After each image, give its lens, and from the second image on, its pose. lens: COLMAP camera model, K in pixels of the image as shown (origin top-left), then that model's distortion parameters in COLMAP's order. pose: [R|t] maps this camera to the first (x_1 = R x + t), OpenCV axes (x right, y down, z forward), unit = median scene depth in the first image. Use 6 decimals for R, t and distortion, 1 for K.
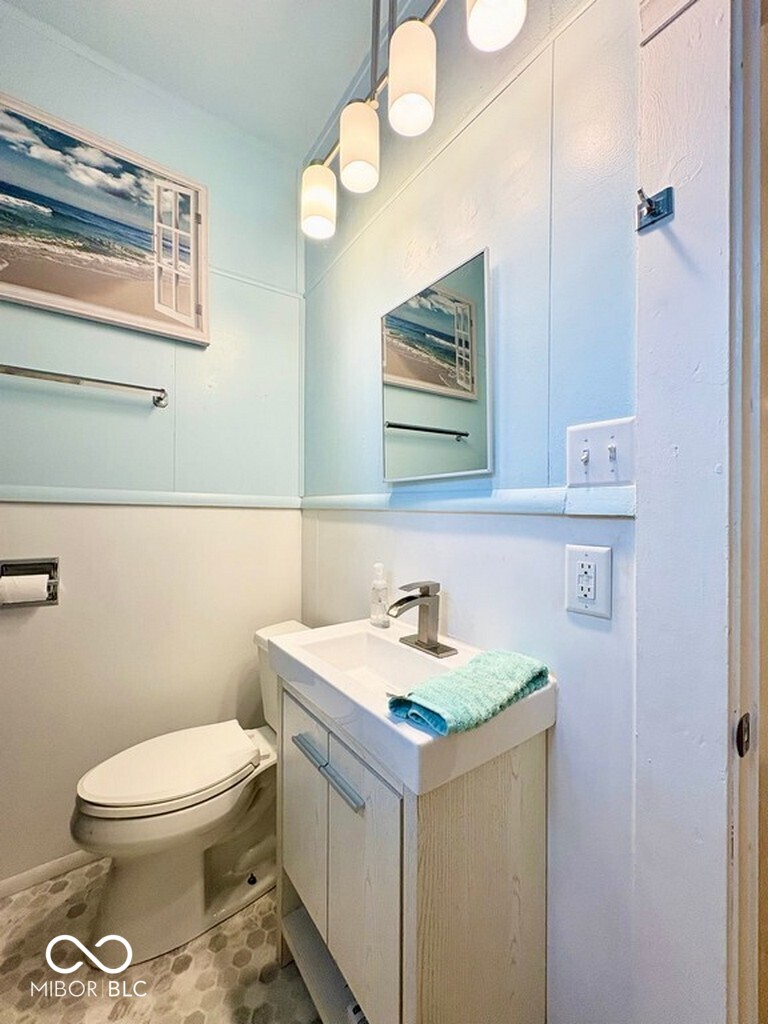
lens RADIAL K [[407.1, 0, 382.4], [0, 407.1, 510.7], [0, 0, 1]] dist [-0.000348, -0.000212]
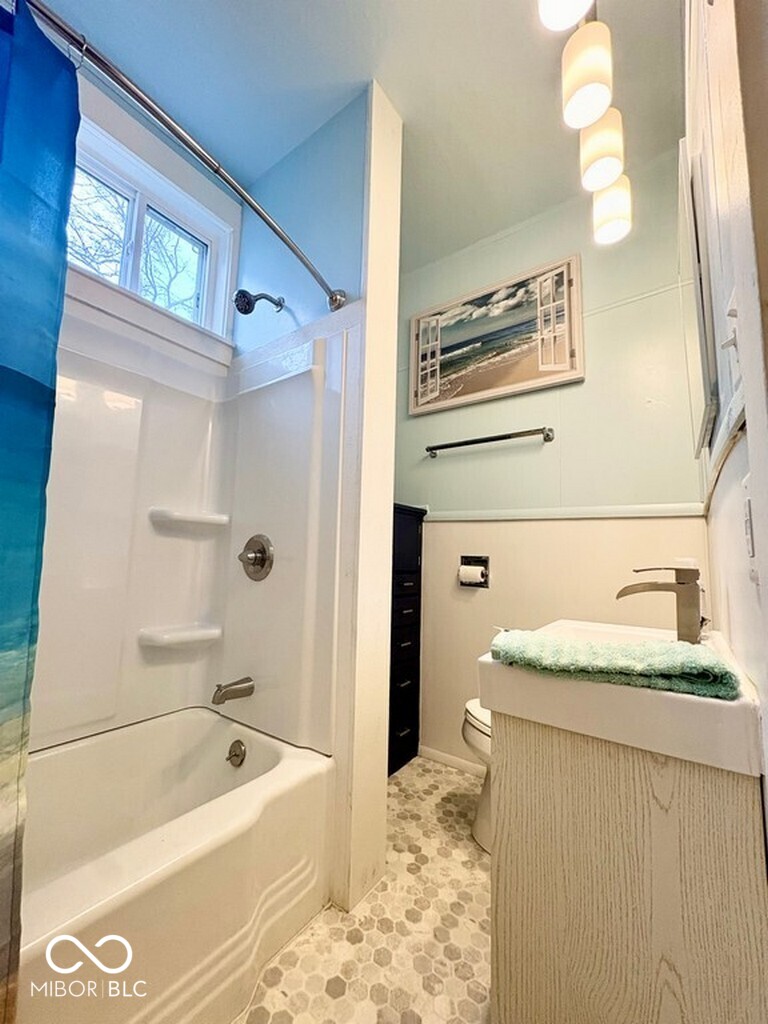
lens RADIAL K [[407.1, 0, 385.8], [0, 407.1, 509.7], [0, 0, 1]] dist [-0.000348, -0.000212]
pose [[0.309561, -0.107051, -0.944834, 0.511756], [-0.021936, 0.992574, -0.119647, 0.127910], [0.950627, 0.057764, 0.304914, 0.159502]]
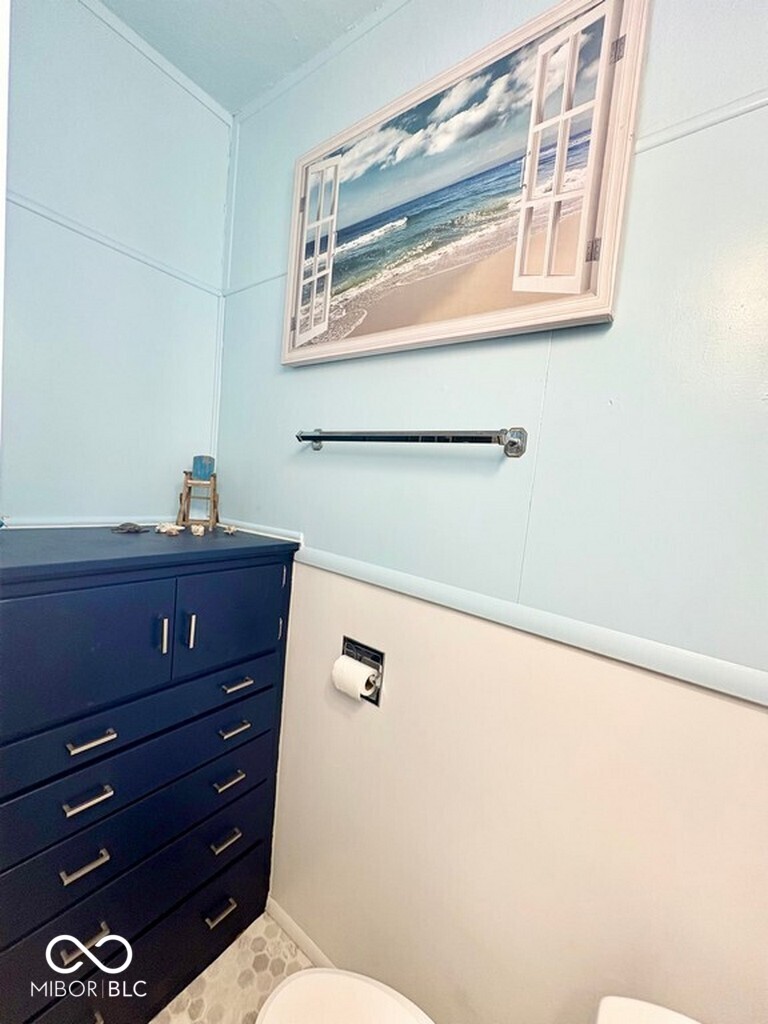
lens RADIAL K [[407.1, 0, 383.4], [0, 407.1, 511.4], [0, 0, 1]] dist [-0.000348, -0.000212]
pose [[0.290097, 0.099076, -0.951855, -0.032575], [-0.081244, 0.993586, 0.078659, -0.225624], [0.953542, 0.054513, 0.296286, 0.708023]]
